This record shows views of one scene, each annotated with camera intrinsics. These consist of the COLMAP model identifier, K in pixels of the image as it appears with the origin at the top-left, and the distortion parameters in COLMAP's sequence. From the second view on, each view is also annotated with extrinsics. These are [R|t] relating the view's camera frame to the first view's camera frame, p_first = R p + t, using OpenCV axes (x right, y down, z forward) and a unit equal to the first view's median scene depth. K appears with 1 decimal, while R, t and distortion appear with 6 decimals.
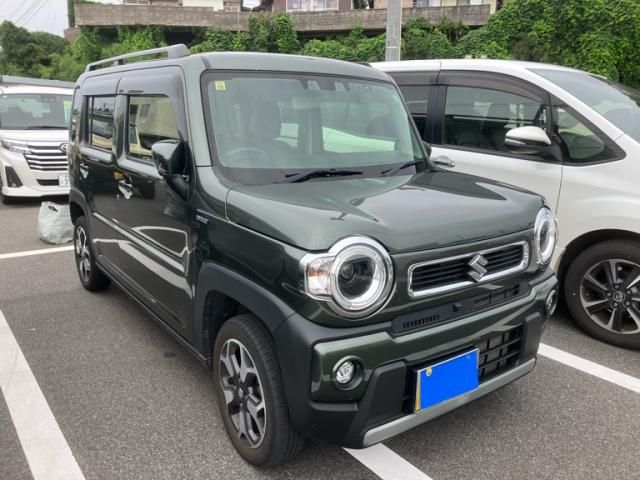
lens RADIAL K [[533.6, 0, 320.0], [0, 533.6, 240.0], [0, 0, 1]] dist [0.006245, 0.005673]
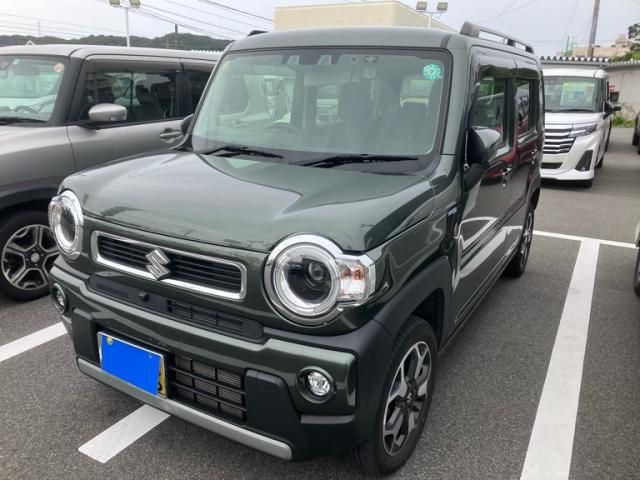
lens RADIAL K [[533.6, 0, 320.0], [0, 533.6, 240.0], [0, 0, 1]] dist [0.006245, 0.005673]
pose [[0.379567, 0.246641, -0.891682, 1.150824], [-0.220133, 0.960206, 0.171890, -0.193111], [0.898594, 0.131045, 0.418756, 0.848051]]
